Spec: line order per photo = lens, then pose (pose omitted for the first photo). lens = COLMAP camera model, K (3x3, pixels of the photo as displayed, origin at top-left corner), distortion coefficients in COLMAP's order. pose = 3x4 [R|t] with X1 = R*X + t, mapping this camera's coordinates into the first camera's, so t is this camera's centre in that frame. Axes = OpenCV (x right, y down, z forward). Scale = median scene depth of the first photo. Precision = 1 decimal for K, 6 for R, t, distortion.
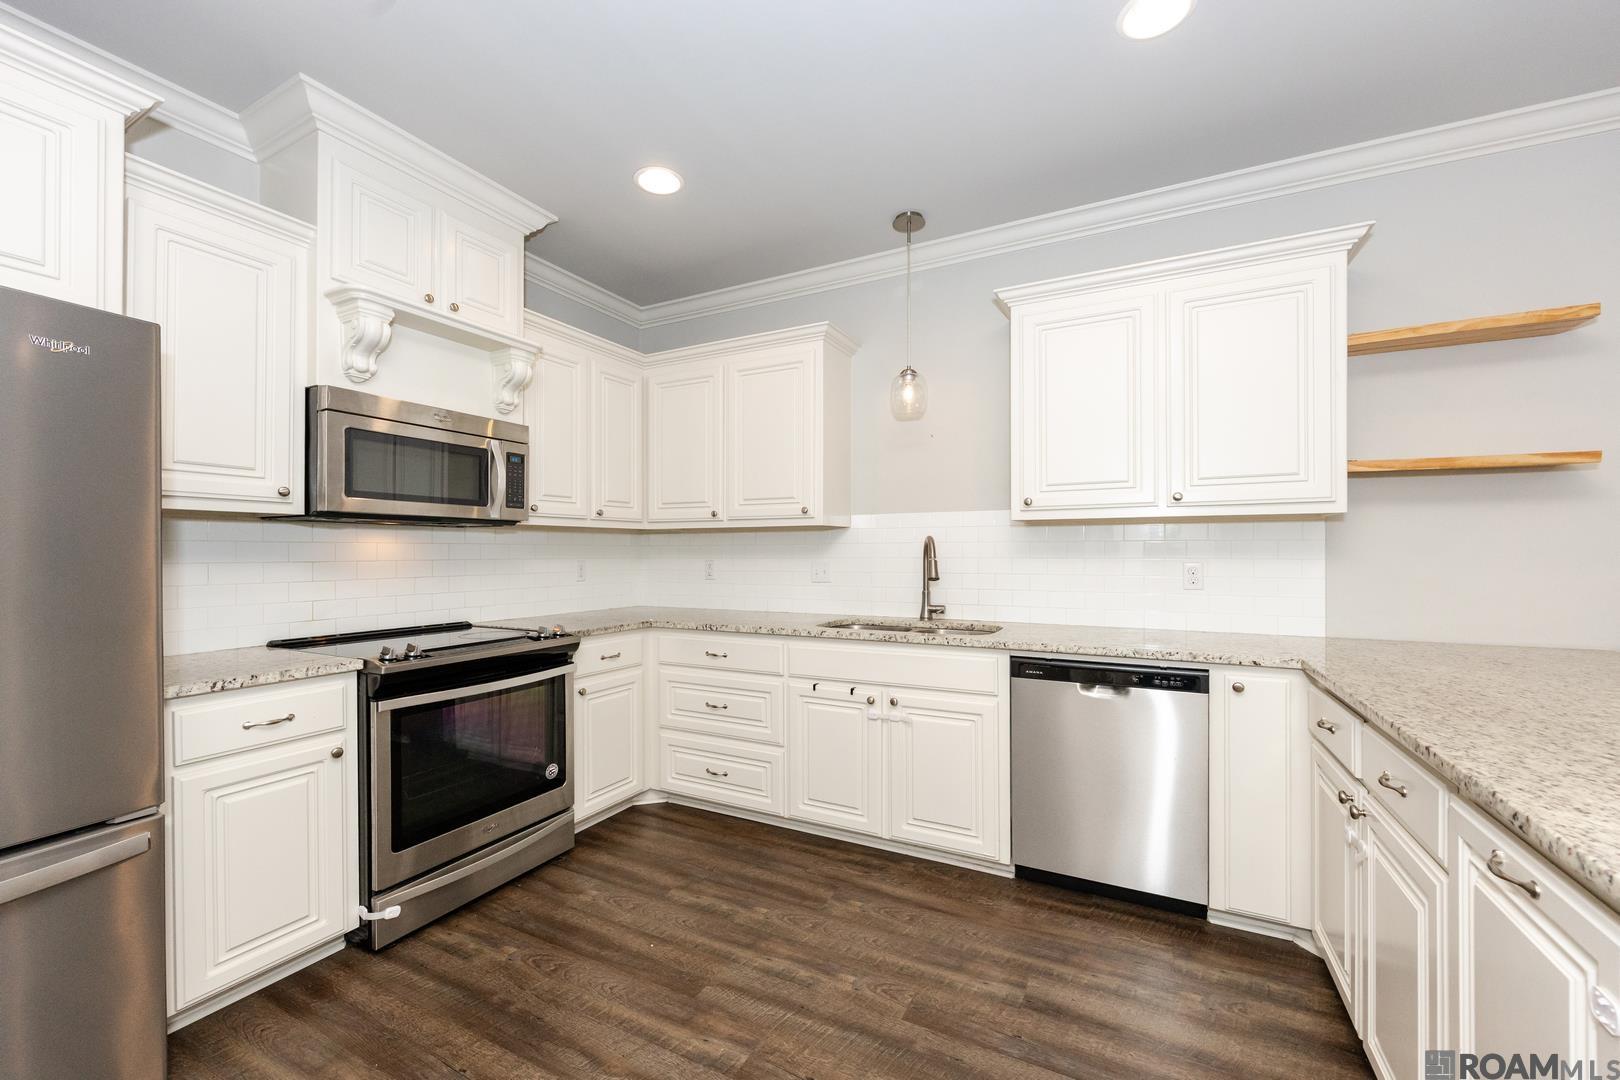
lens RADIAL K [[626.2, 0, 849.6], [0, 626.2, 549.8], [0, 0, 1]] dist [0.004739, -0.000306]
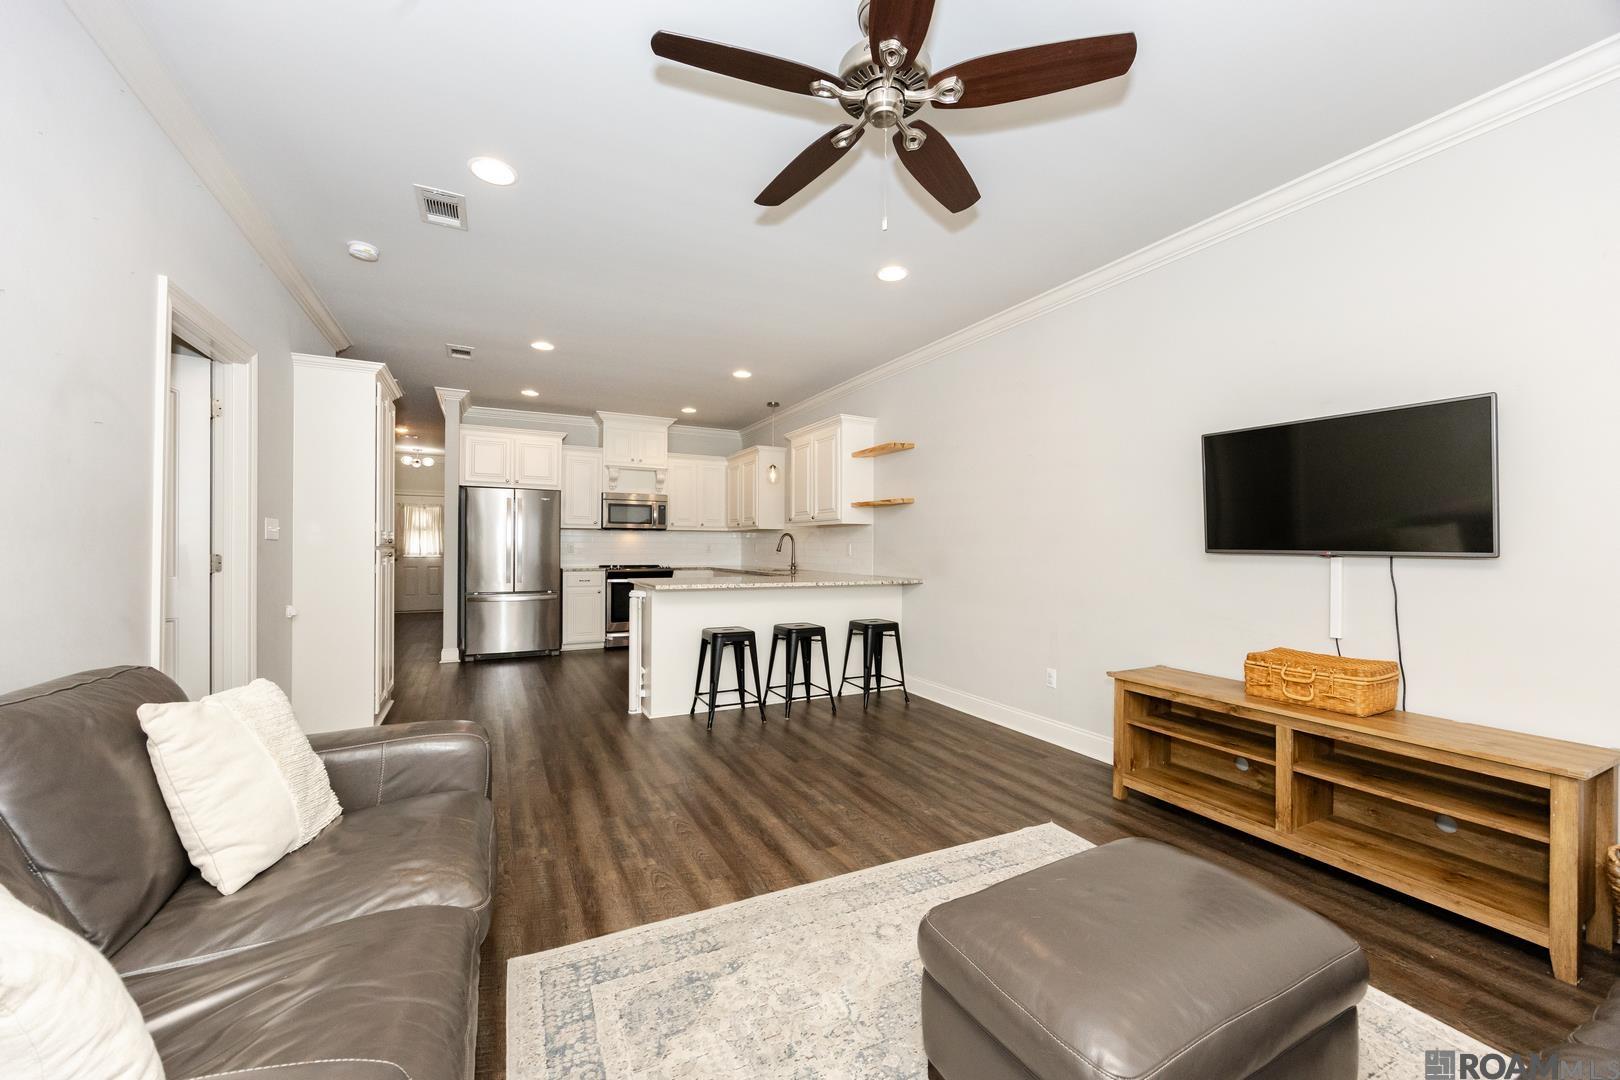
lens RADIAL K [[626.2, 0, 807.0], [0, 626.2, 540.5], [0, 0, 1]] dist [0.004739, -0.000306]
pose [[0.797171, 0.000519, -0.603754, 1.933034], [-0.008665, 0.999906, -0.010581, 0.036273], [0.603692, 0.013667, 0.797100, -0.989518]]
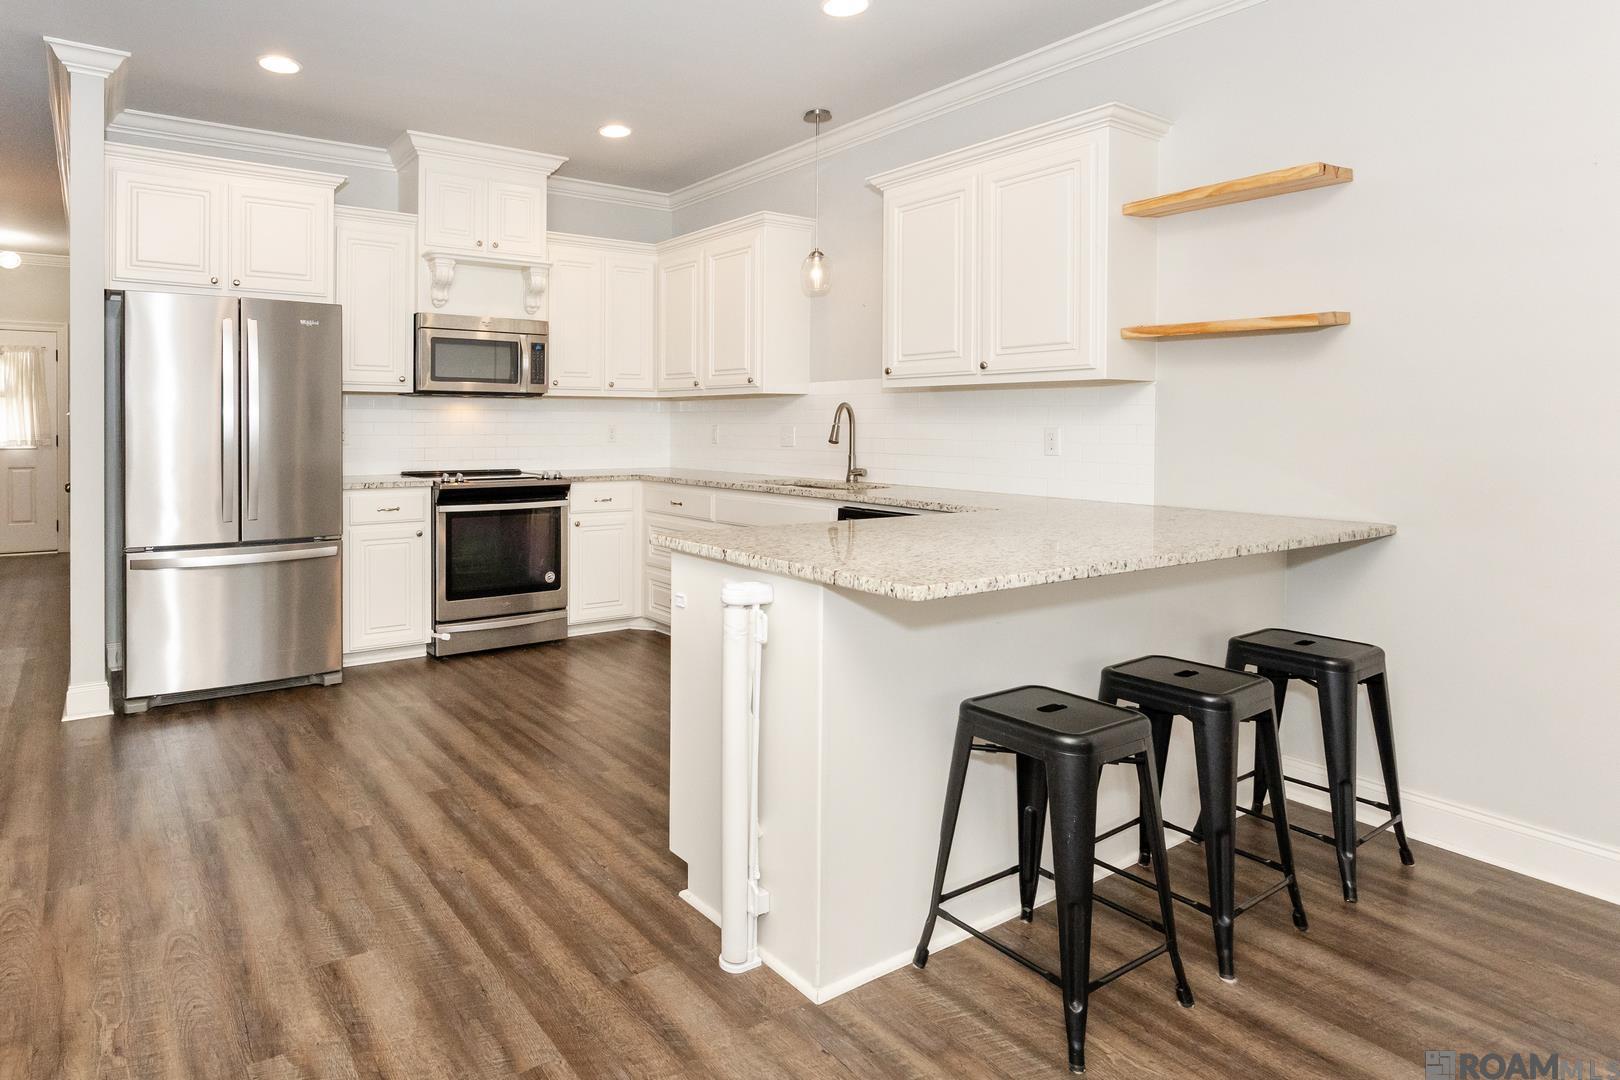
lens RADIAL K [[976.1, 0, 662.4], [0, 976.1, 428.9], [0, 0, 1]] dist [0.009354, -0.006602]
pose [[0.834114, 0.008602, -0.551524, 0.937628], [-0.004771, 0.999954, 0.008380, 0.012419], [0.551571, -0.004359, 0.834117, -0.663273]]
